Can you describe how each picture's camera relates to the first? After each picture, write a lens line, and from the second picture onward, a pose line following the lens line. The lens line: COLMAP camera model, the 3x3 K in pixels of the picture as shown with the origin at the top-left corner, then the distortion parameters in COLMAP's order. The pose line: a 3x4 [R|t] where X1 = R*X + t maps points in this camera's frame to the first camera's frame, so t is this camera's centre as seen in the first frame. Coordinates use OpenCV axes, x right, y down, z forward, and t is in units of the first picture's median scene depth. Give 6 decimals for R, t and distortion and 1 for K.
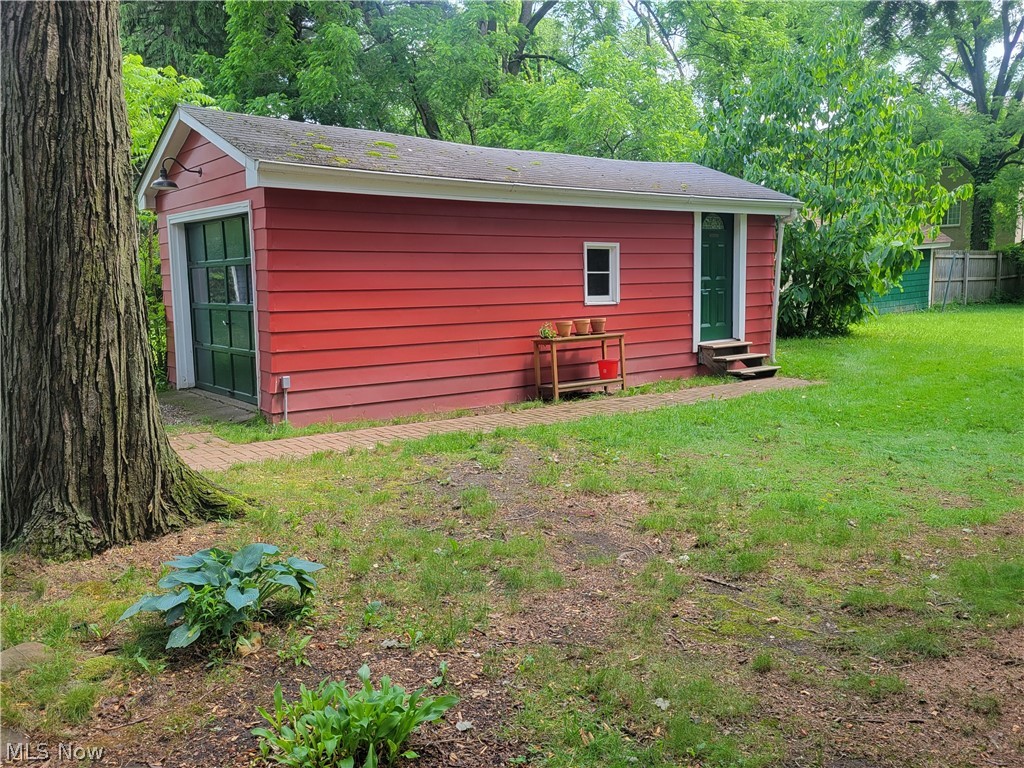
lens RADIAL K [[775.4, 0, 512.0], [0, 775.4, 384.0], [0, 0, 1]] dist [0.034294, -0.011762]
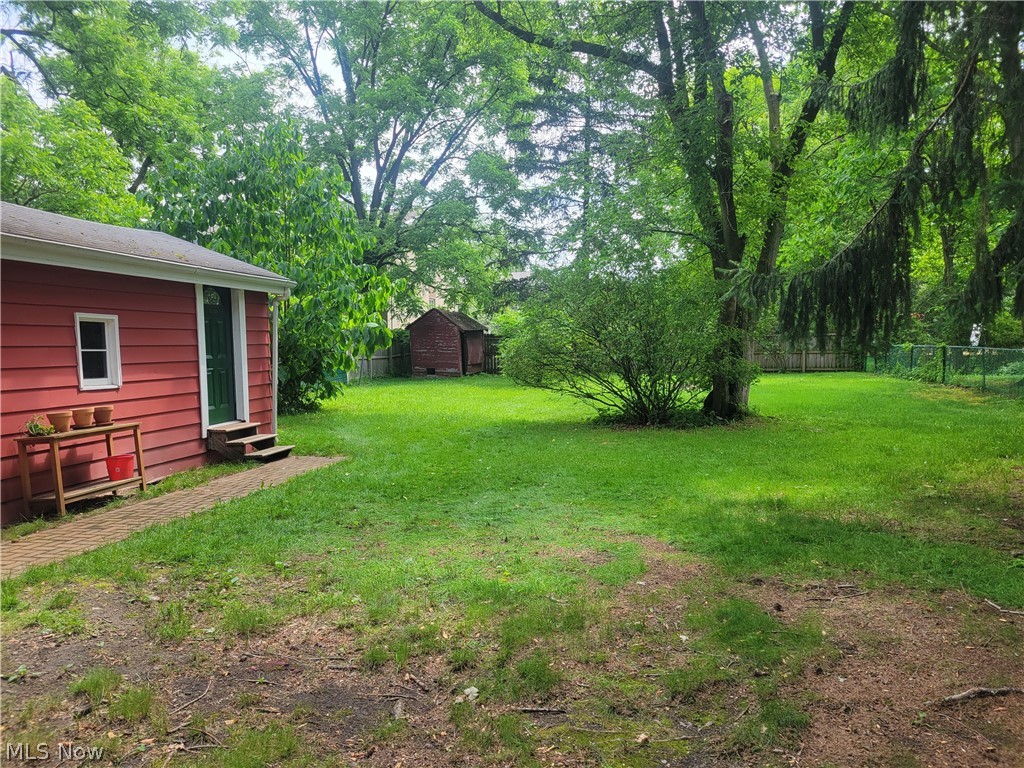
lens RADIAL K [[754.0, 0, 511.9], [0, 754.0, 405.7], [0, 0, 1]] dist [0.028349, -0.001122]
pose [[0.750949, -0.051107, 0.658380, -0.080321], [0.097853, 0.994606, -0.034404, -0.013853], [-0.653070, 0.090260, 0.751899, 0.107147]]
